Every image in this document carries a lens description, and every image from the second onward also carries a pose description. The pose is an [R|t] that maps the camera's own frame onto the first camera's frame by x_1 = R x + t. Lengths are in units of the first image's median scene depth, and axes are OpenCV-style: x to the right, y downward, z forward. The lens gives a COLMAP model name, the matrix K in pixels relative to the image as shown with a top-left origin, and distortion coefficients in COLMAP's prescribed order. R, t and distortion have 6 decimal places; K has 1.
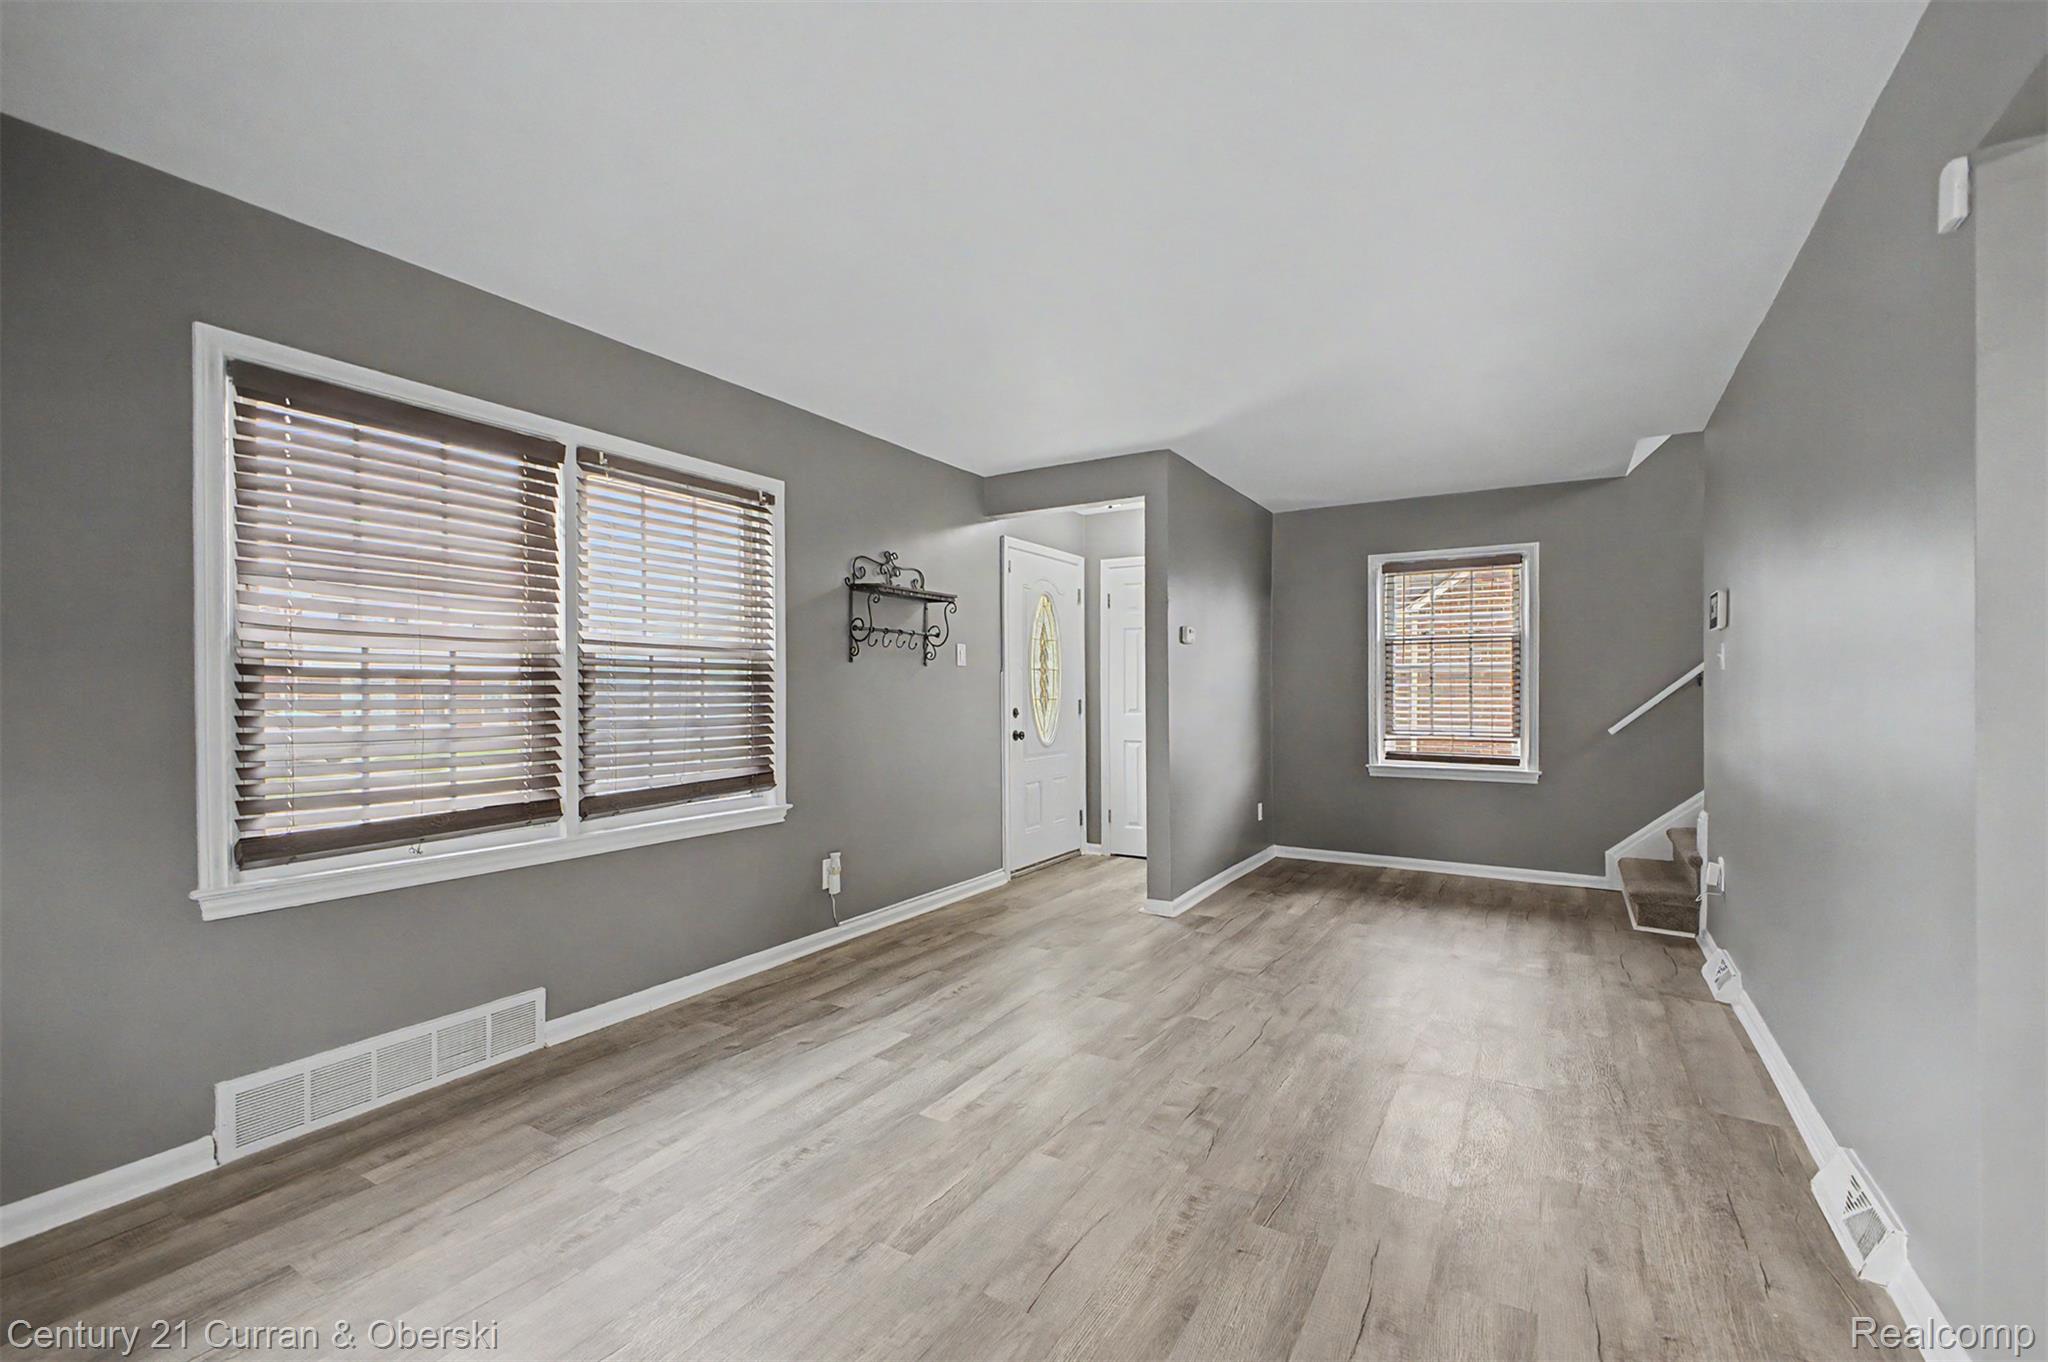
lens RADIAL K [[867.8, 0, 1030.1], [0, 867.8, 695.8], [0, 0, 1]] dist [0.037798, -0.011065]
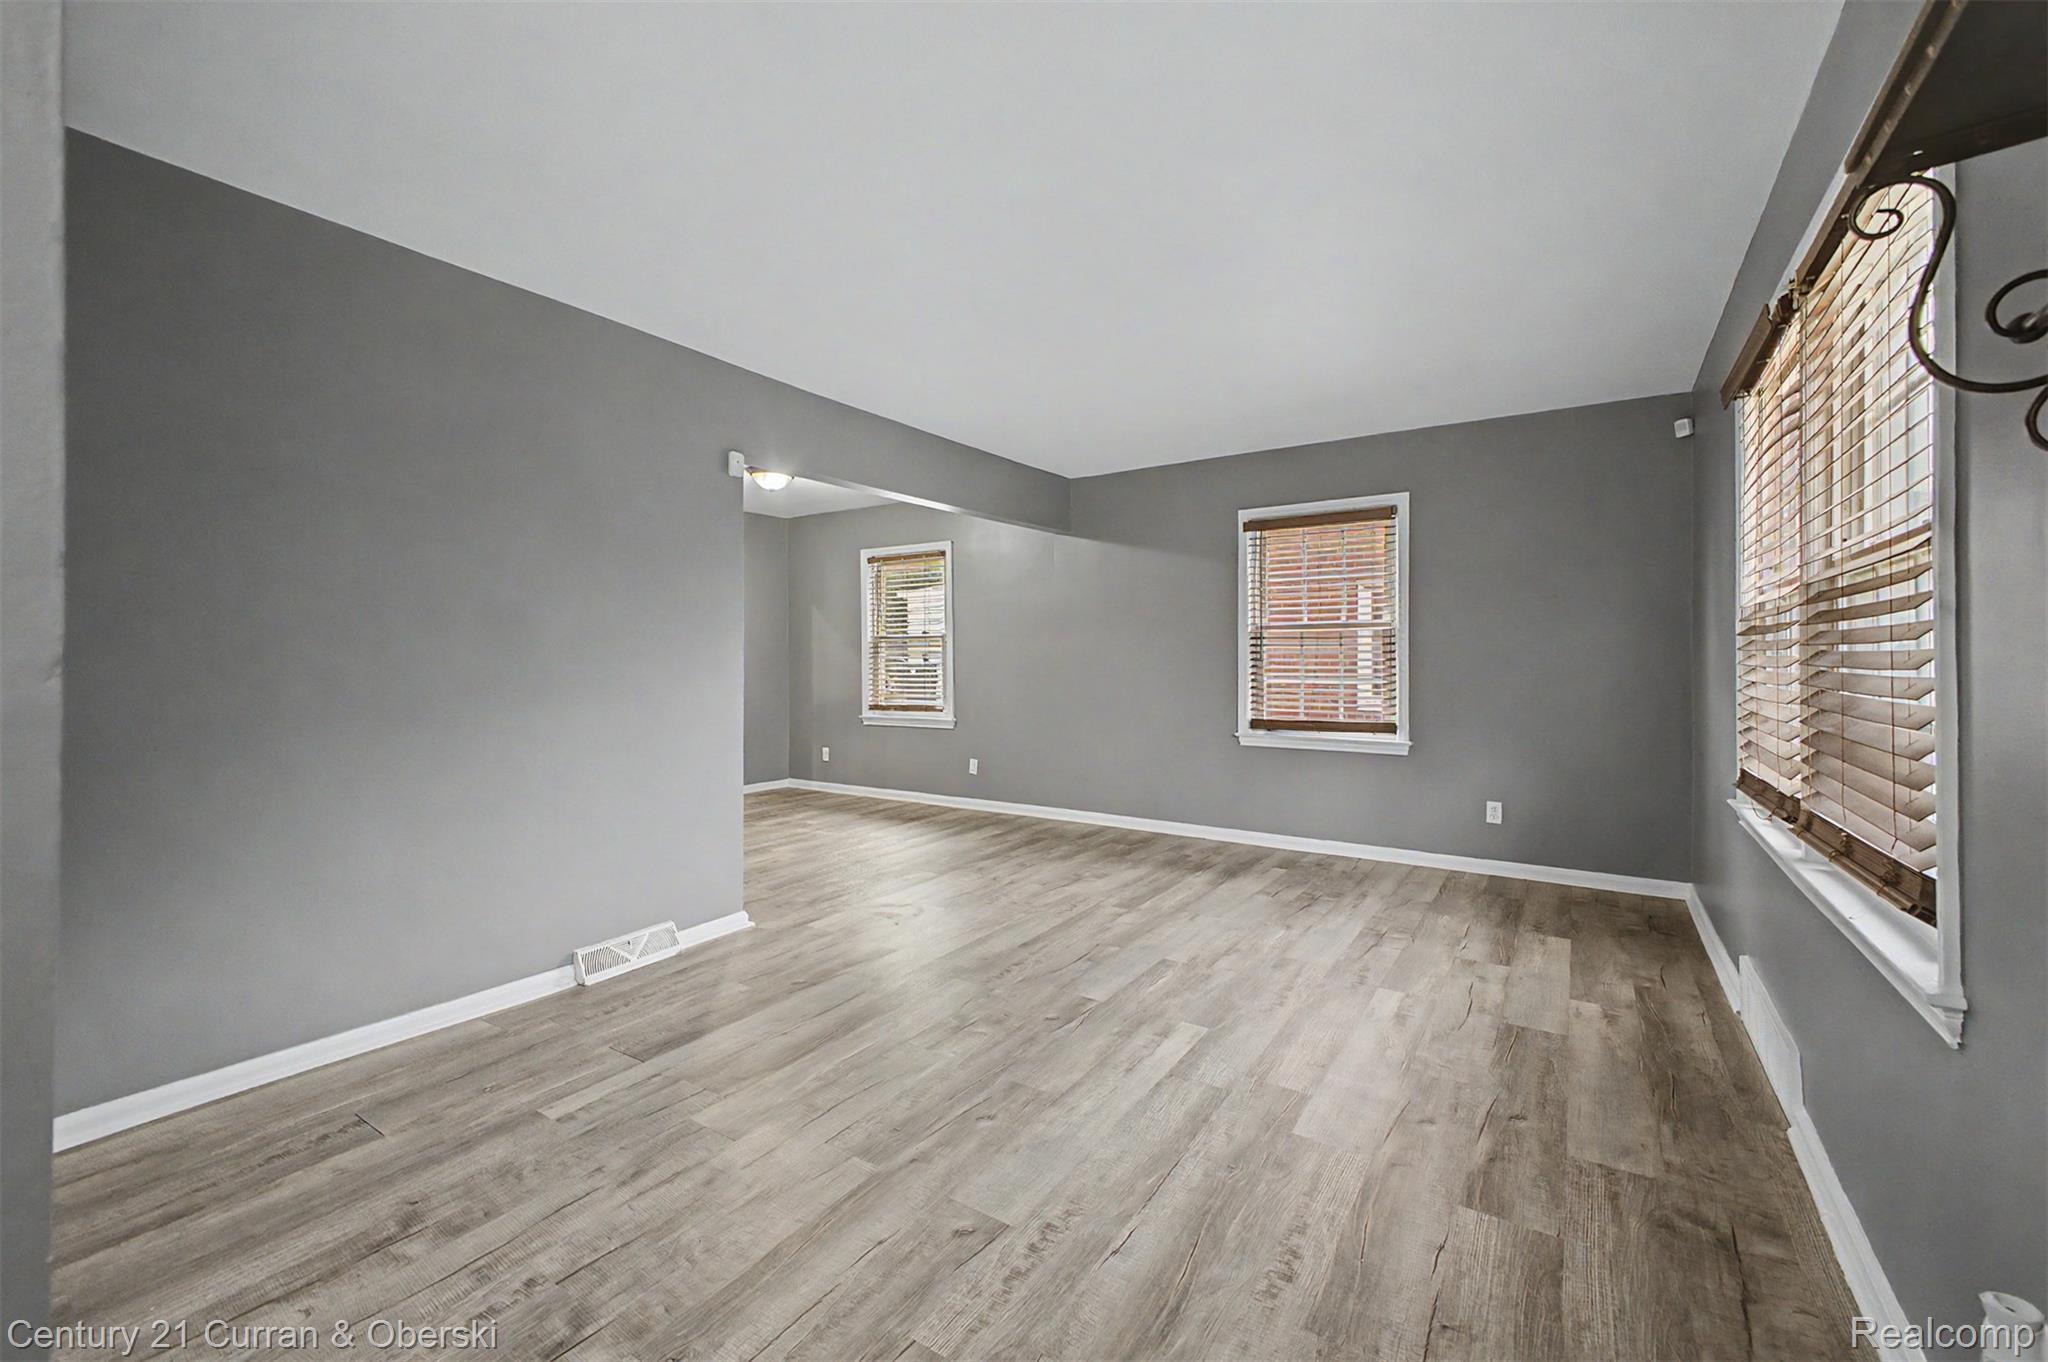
lens RADIAL K [[822.2, 0, 1030.7], [0, 822.2, 678.4], [0, 0, 1]] dist [0.029100, -0.009375]
pose [[-0.999317, 0.006728, 0.036325, 0.049301], [0.007612, 0.999677, 0.024245, 0.001643], [-0.036150, 0.024505, -0.999046, 1.706011]]
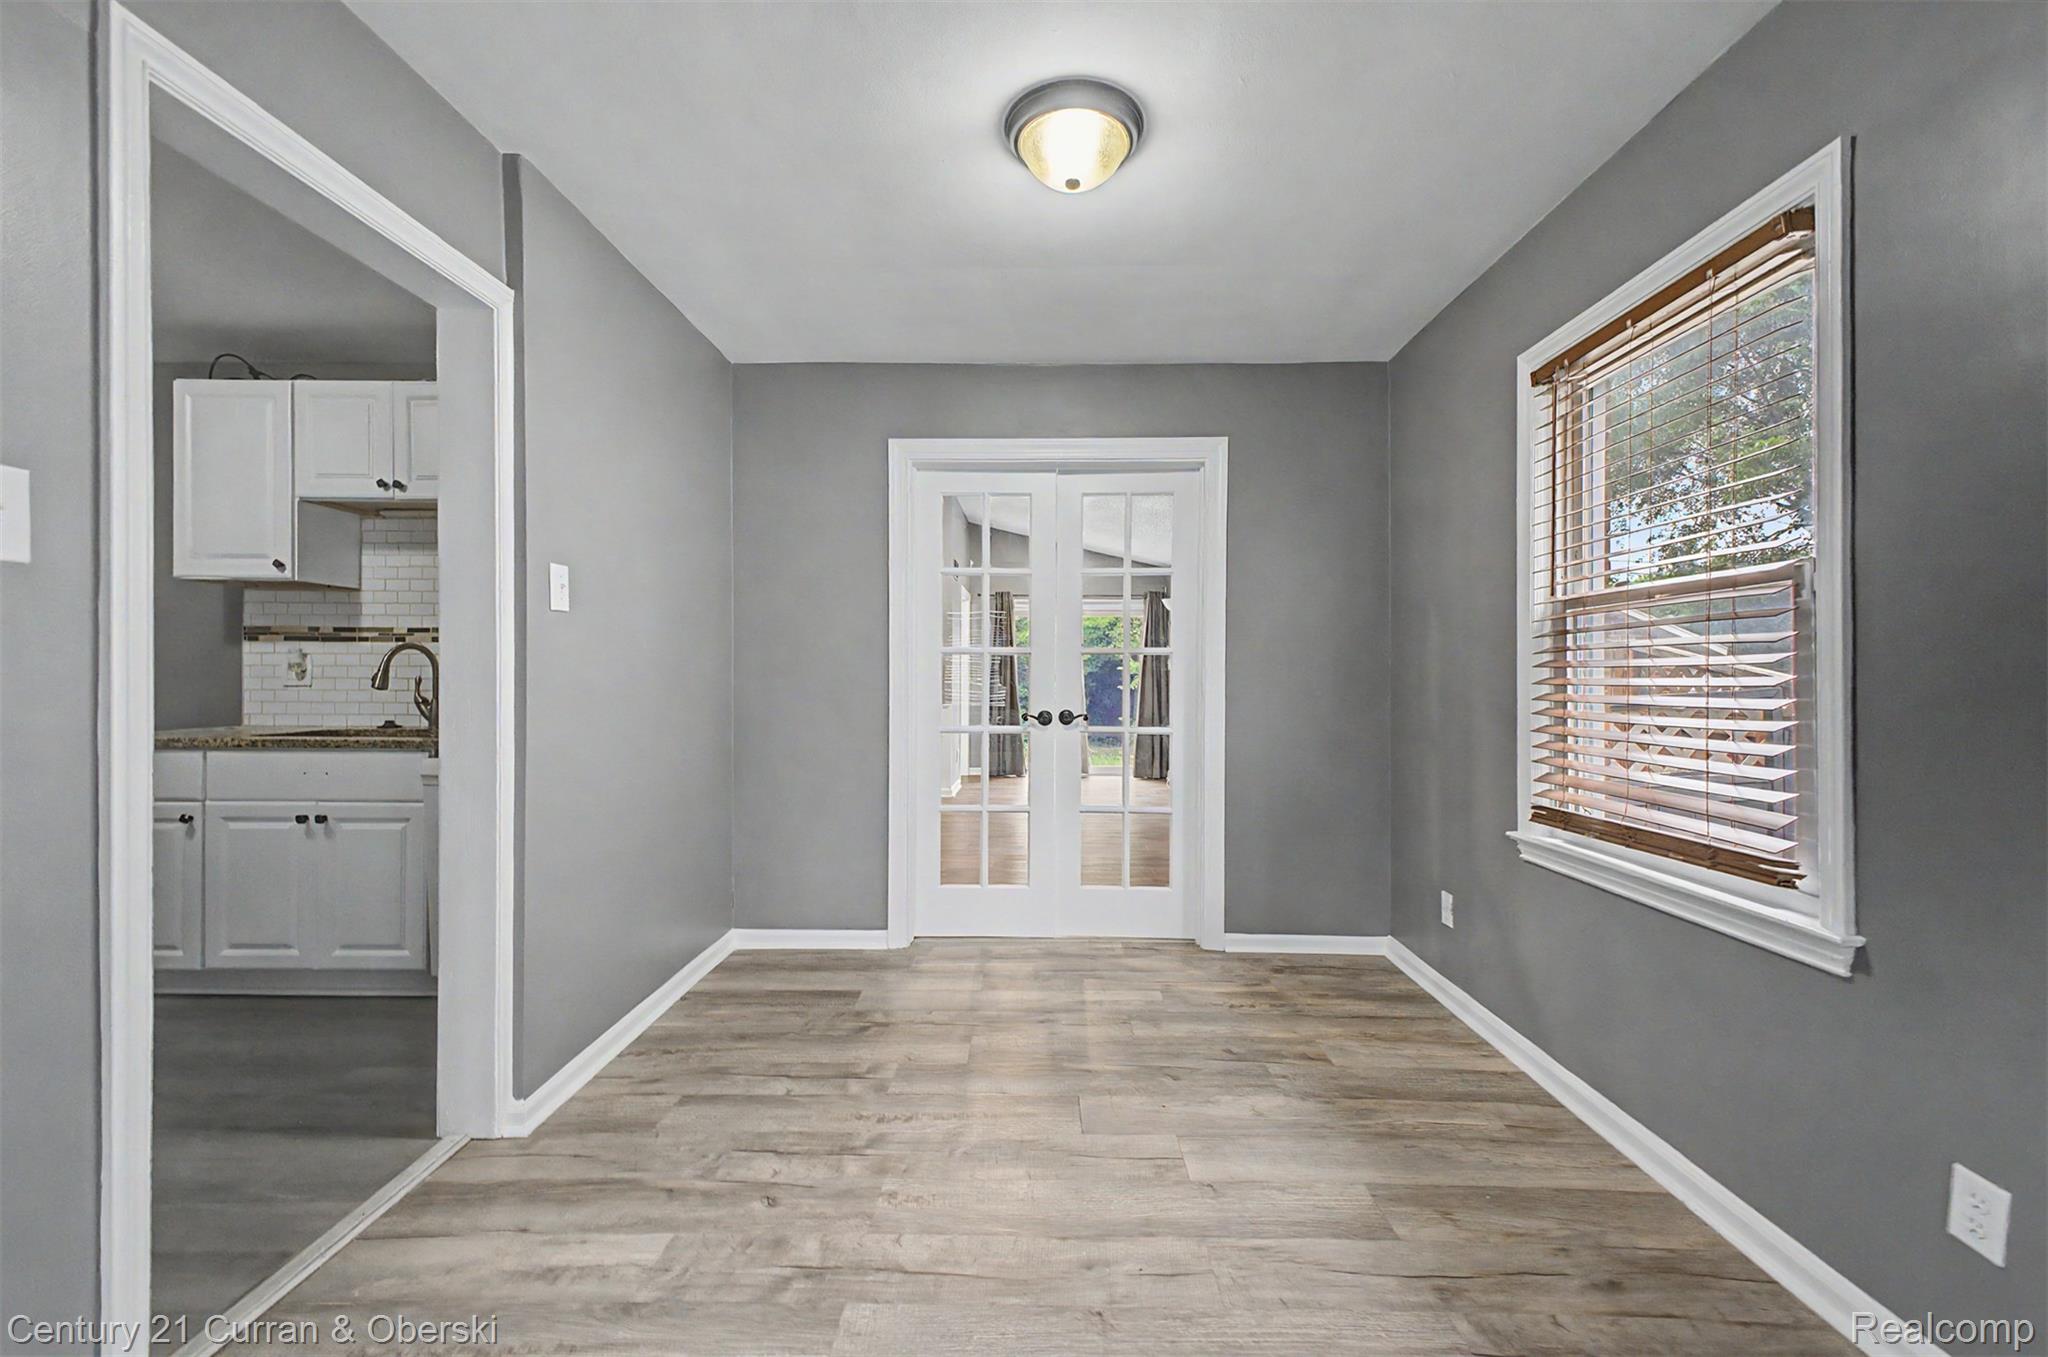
lens RADIAL K [[822.2, 0, 1030.7], [0, 822.2, 675.9], [0, 0, 1]] dist [0.029100, -0.009375]
pose [[-0.496347, 0.000449, 0.868124, 0.147596], [-0.004144, 0.999987, -0.002887, 0.011706], [-0.868115, -0.005030, -0.496338, 0.179964]]
